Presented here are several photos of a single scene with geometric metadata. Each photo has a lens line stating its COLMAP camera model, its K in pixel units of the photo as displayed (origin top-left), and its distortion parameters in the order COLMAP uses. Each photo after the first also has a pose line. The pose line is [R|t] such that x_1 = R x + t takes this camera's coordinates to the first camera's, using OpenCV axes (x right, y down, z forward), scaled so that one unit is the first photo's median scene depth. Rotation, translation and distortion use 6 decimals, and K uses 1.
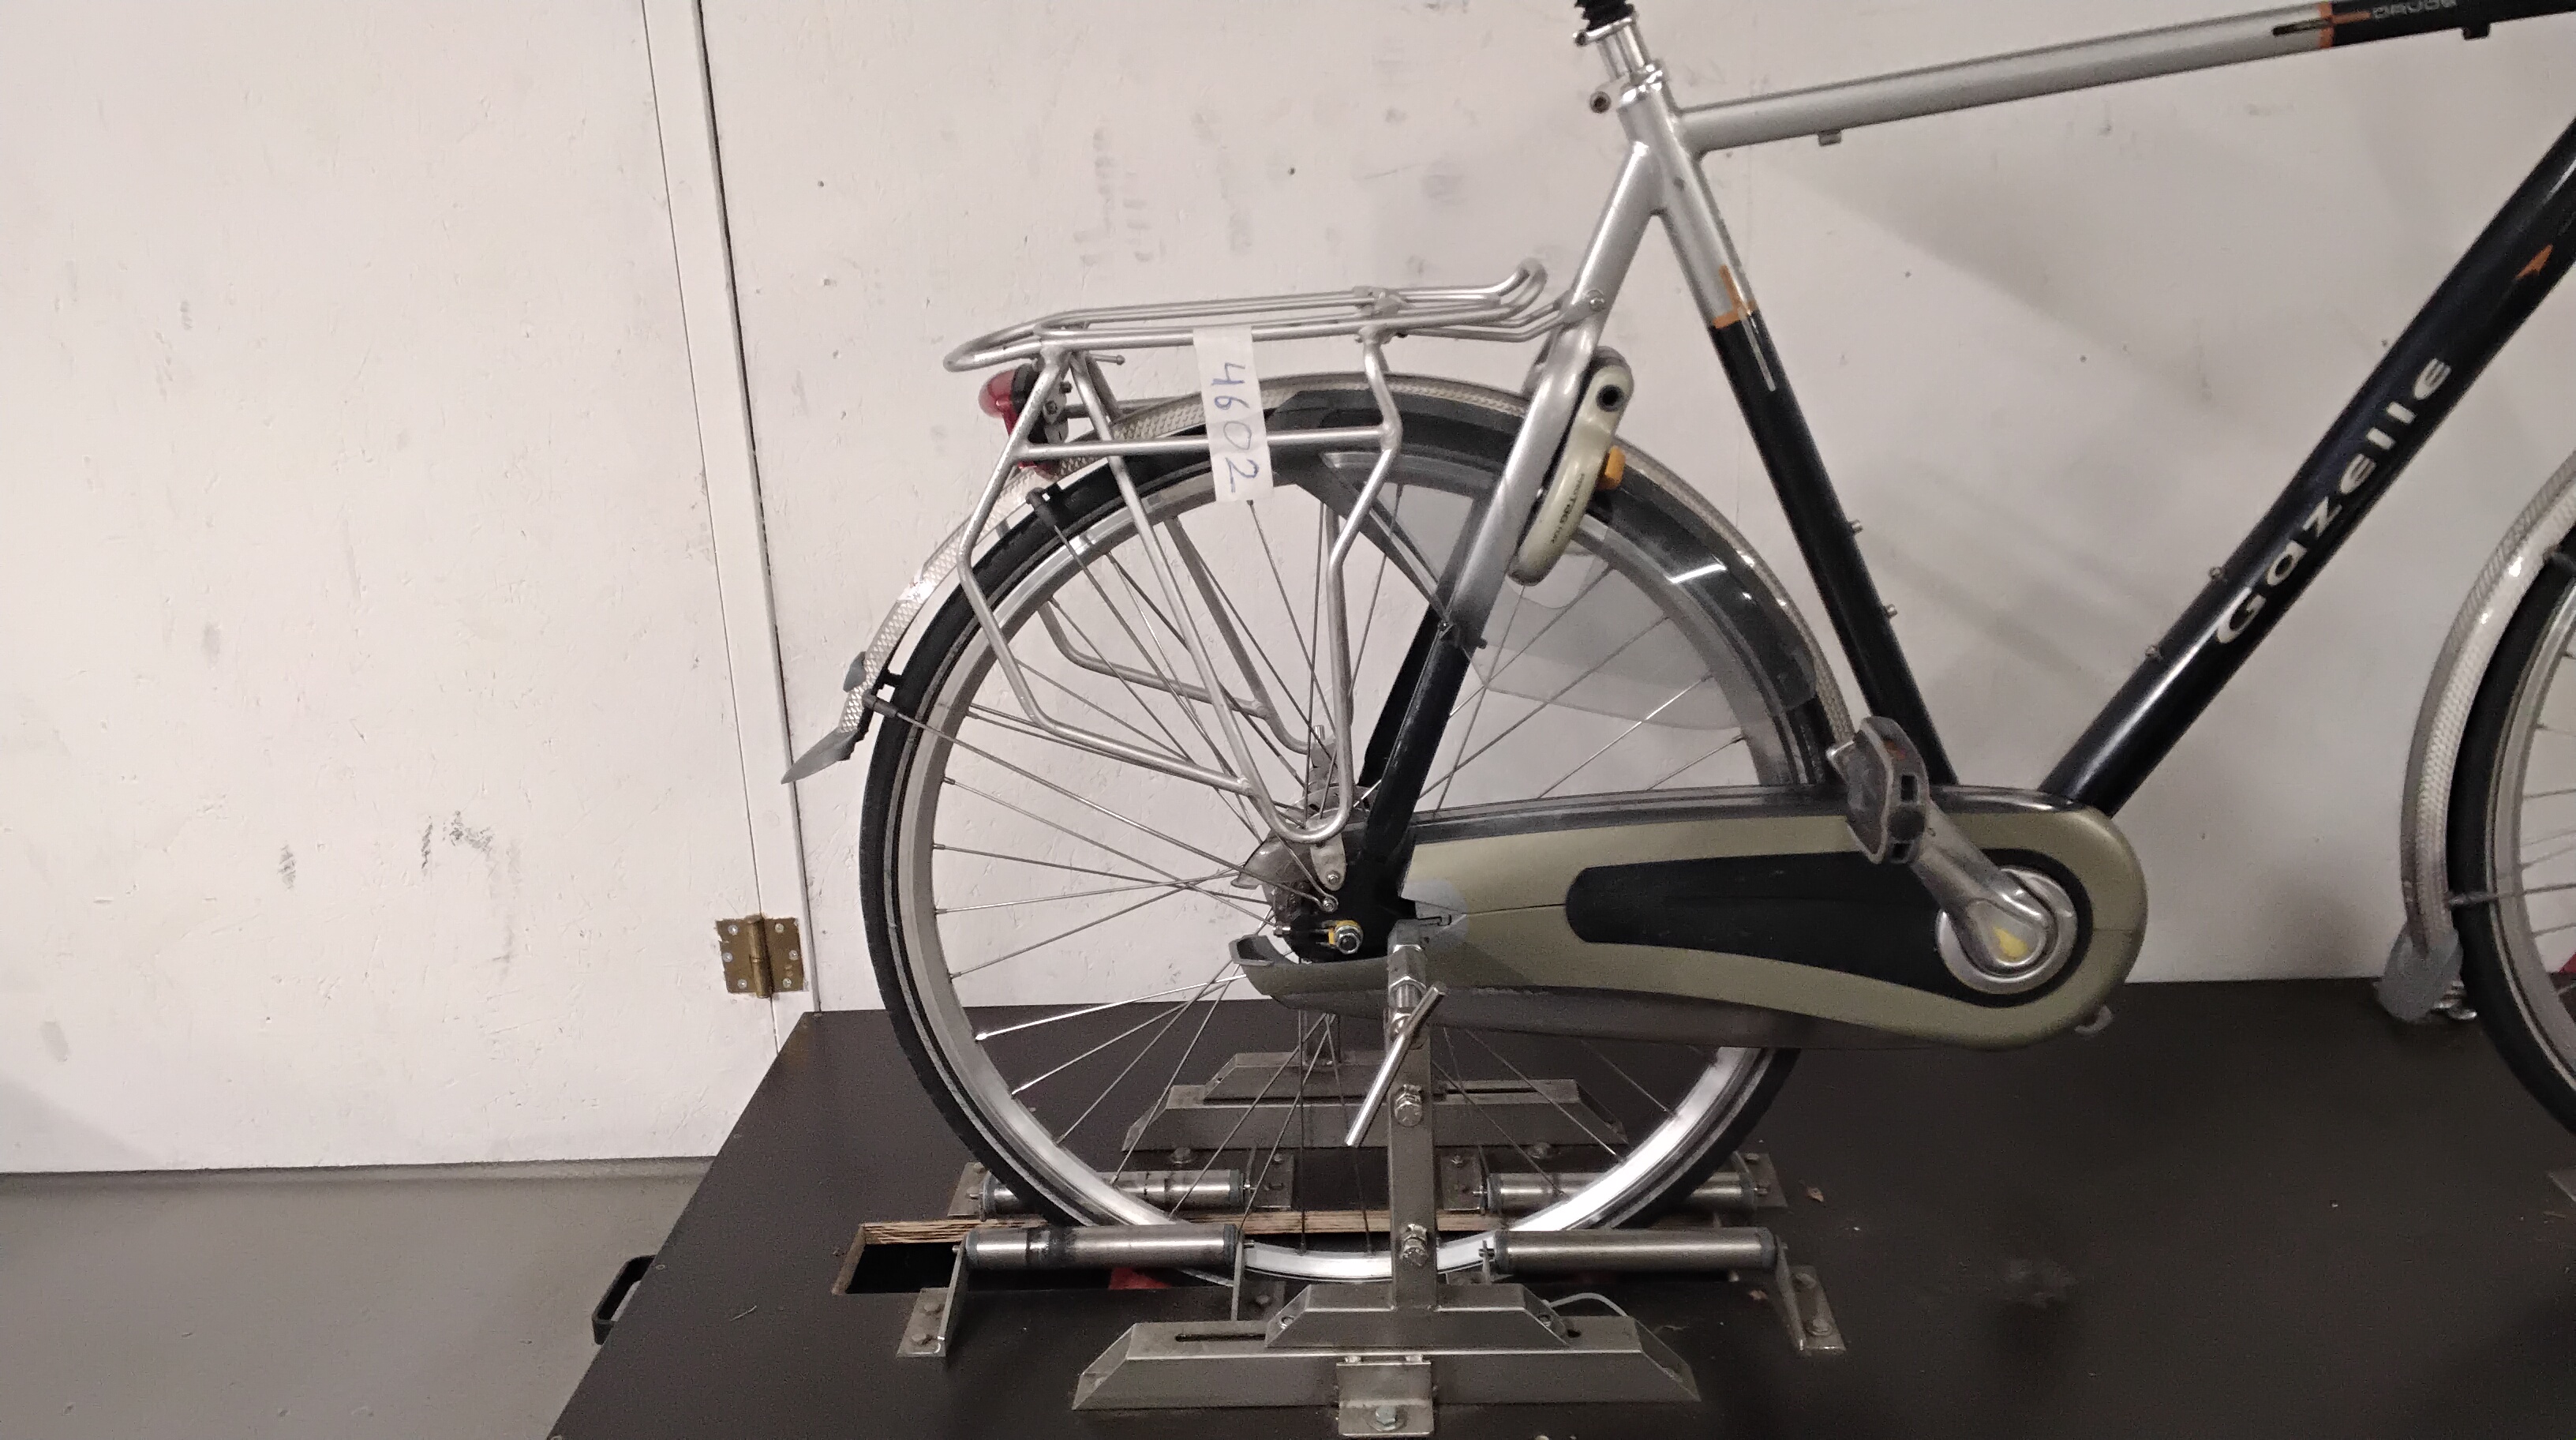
lens RADIAL K [[2072.1, 0, 1305.9], [0, 2072.1, 733.1], [0, 0, 1]] dist [0.101721, -0.136263]
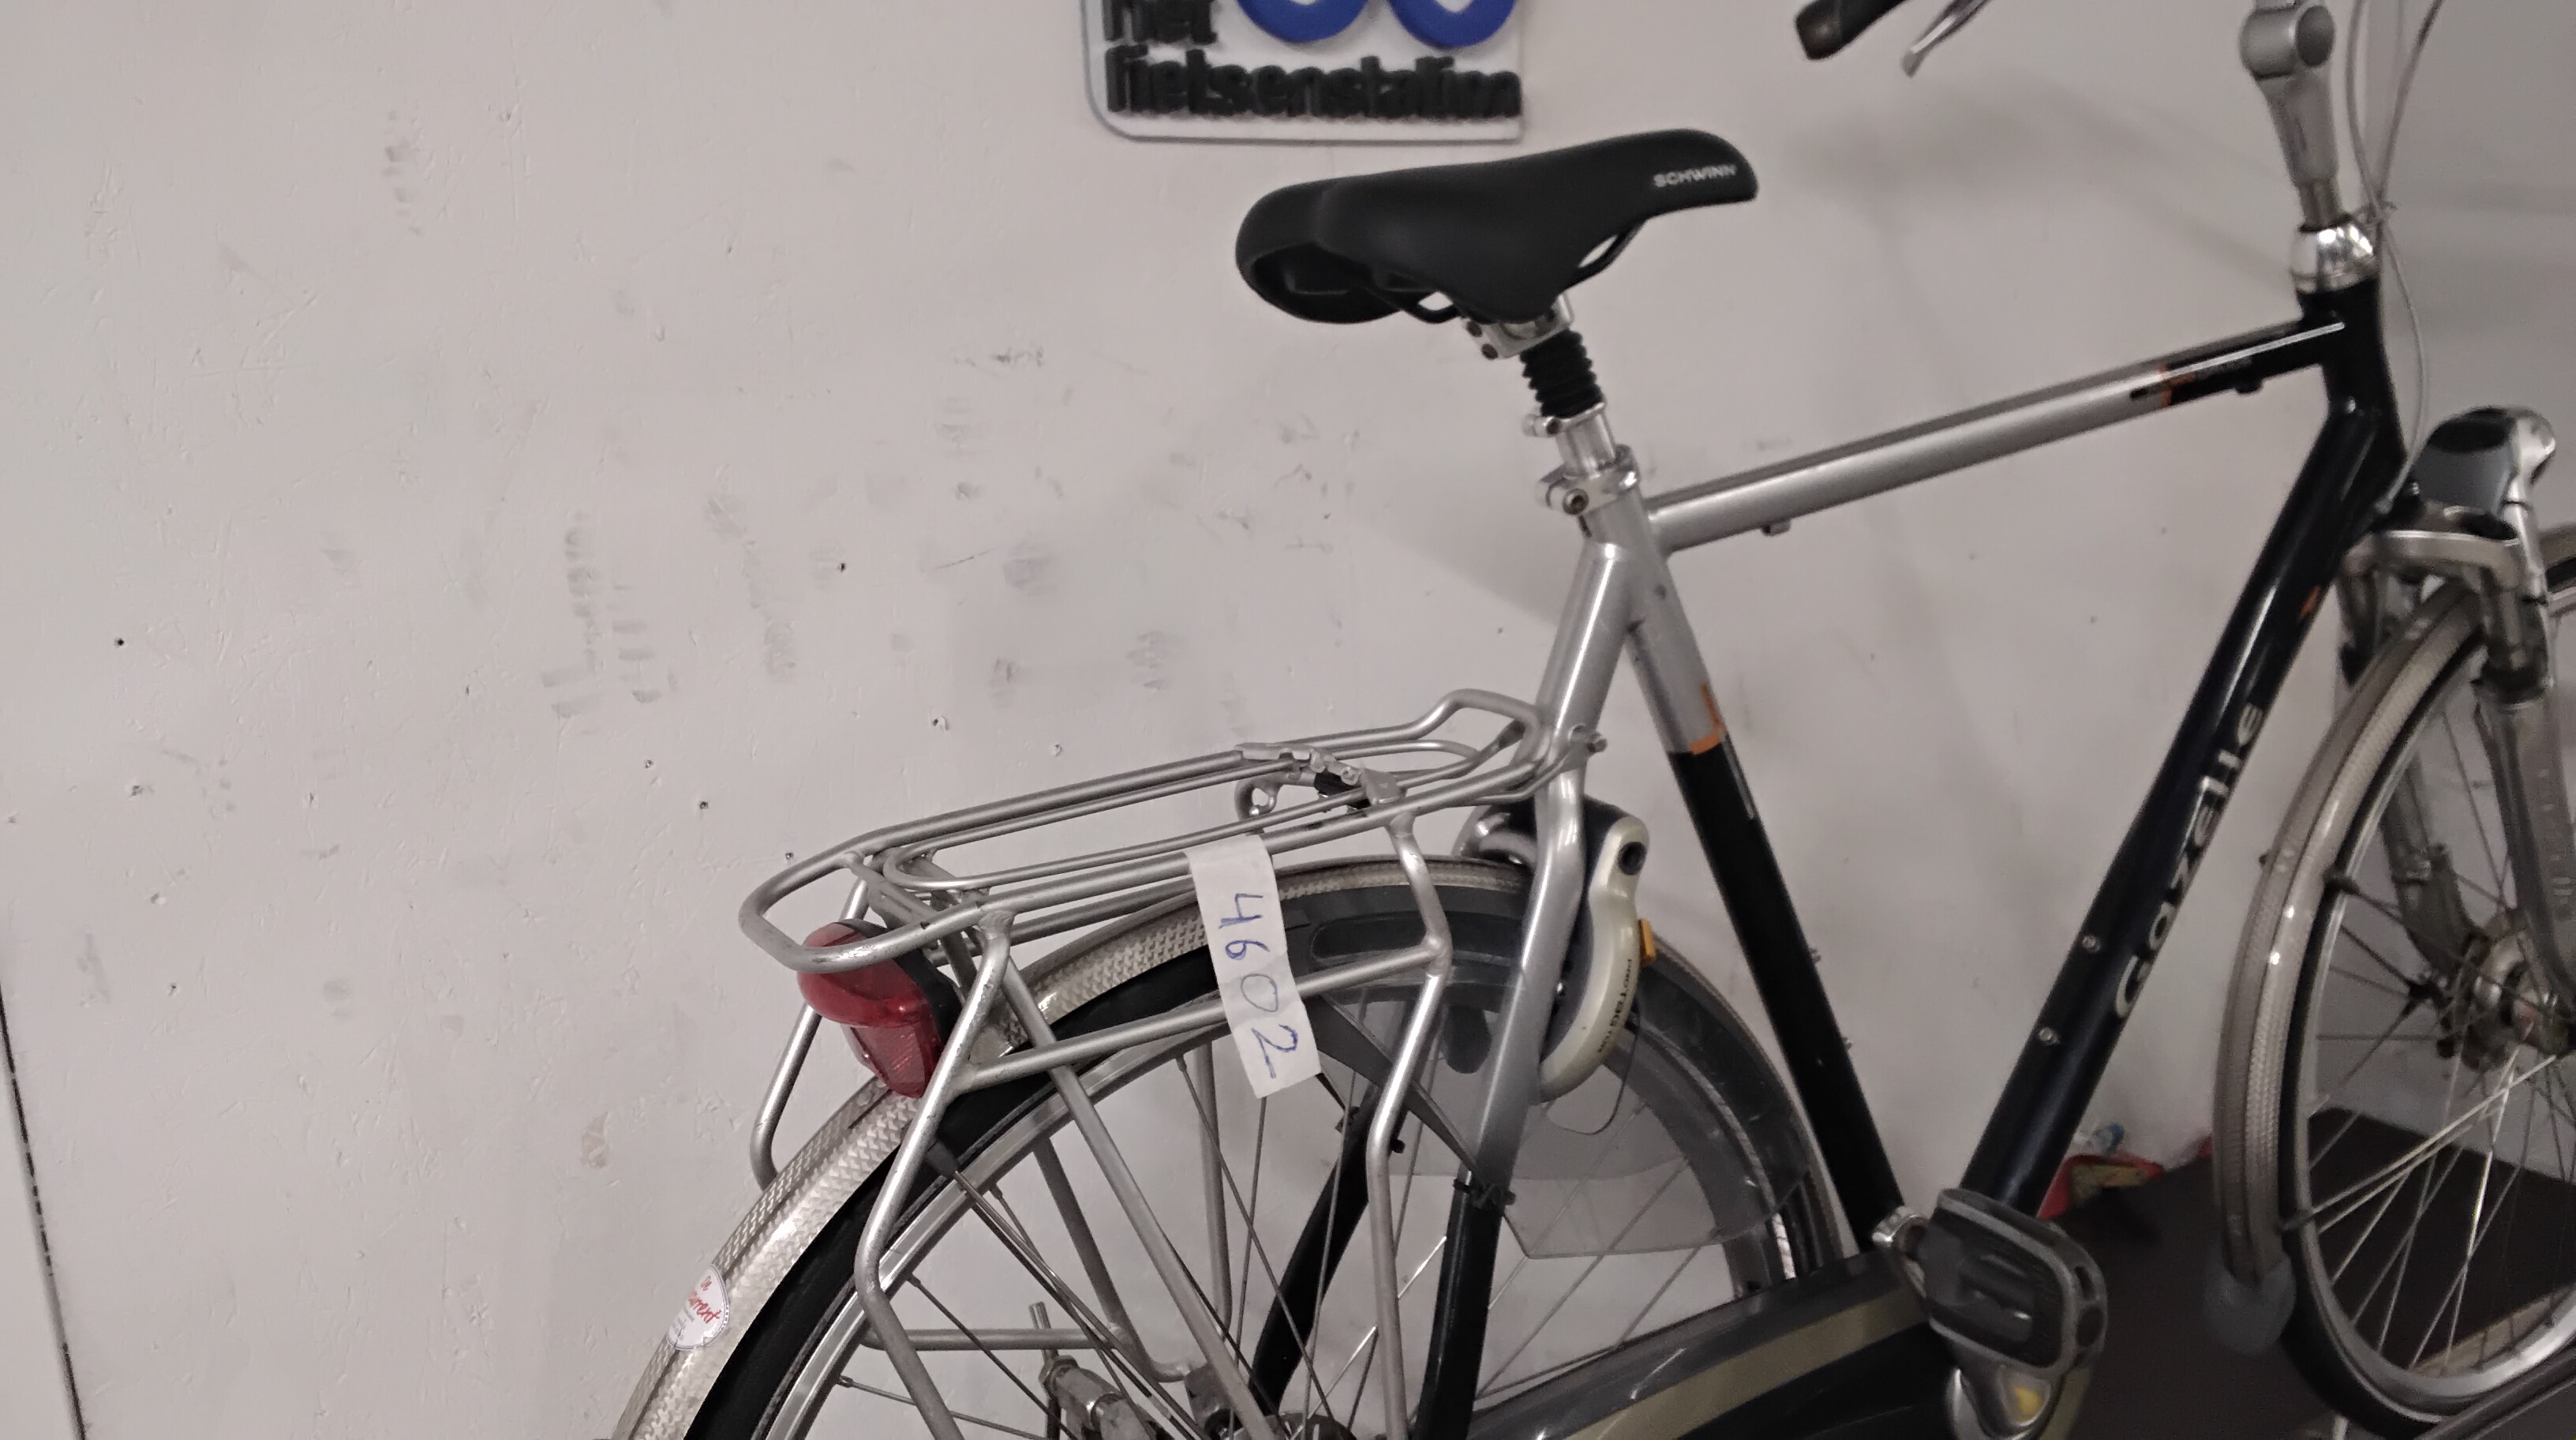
lens RADIAL K [[2072.1, 0, 1303.9], [0, 2072.1, 737.6], [0, 0, 1]] dist [0.101721, -0.136263]
pose [[0.842619, -0.116674, 0.525719, -0.318727], [0.177818, 0.981772, -0.067118, -0.151365], [-0.508305, 0.150038, 0.848006, 0.335139]]
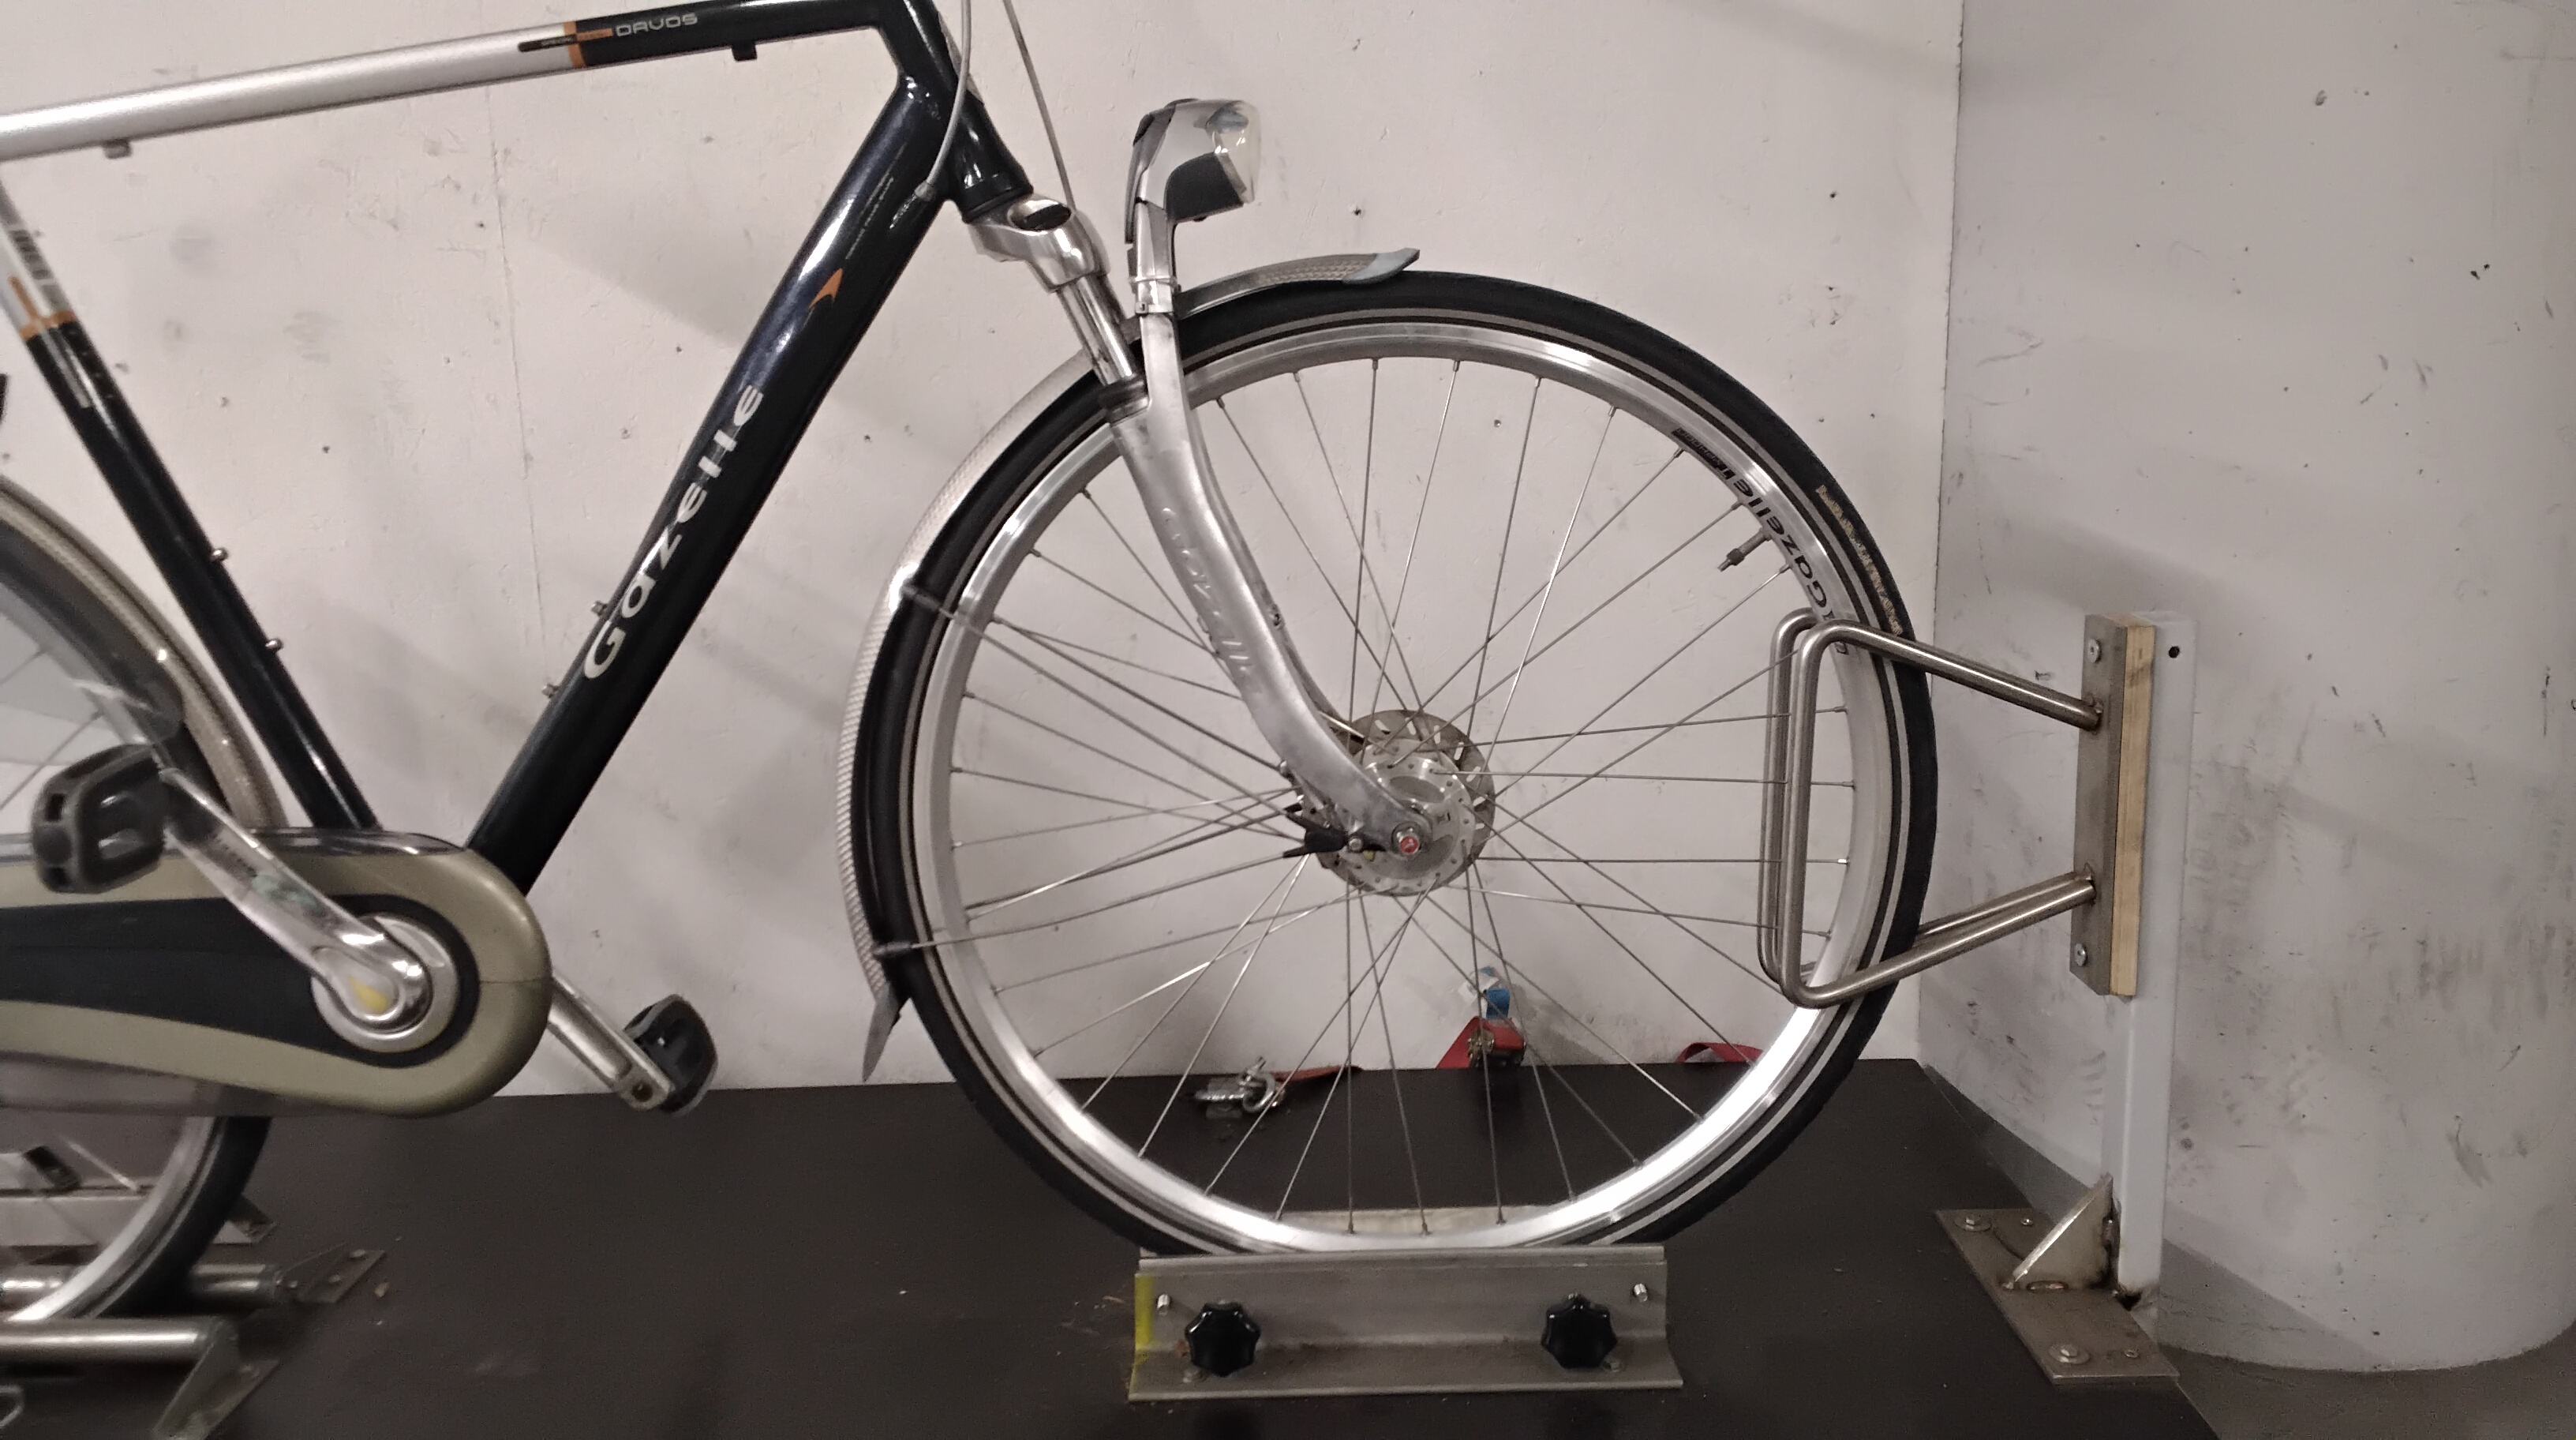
lens RADIAL K [[2072.1, 0, 1307.9], [0, 2072.1, 732.5], [0, 0, 1]] dist [0.101721, -0.136263]
pose [[0.999778, 0.008118, 0.019459, 0.674373], [-0.006130, 0.994956, -0.100128, 0.068709], [-0.020174, 0.099986, 0.994784, 0.036726]]
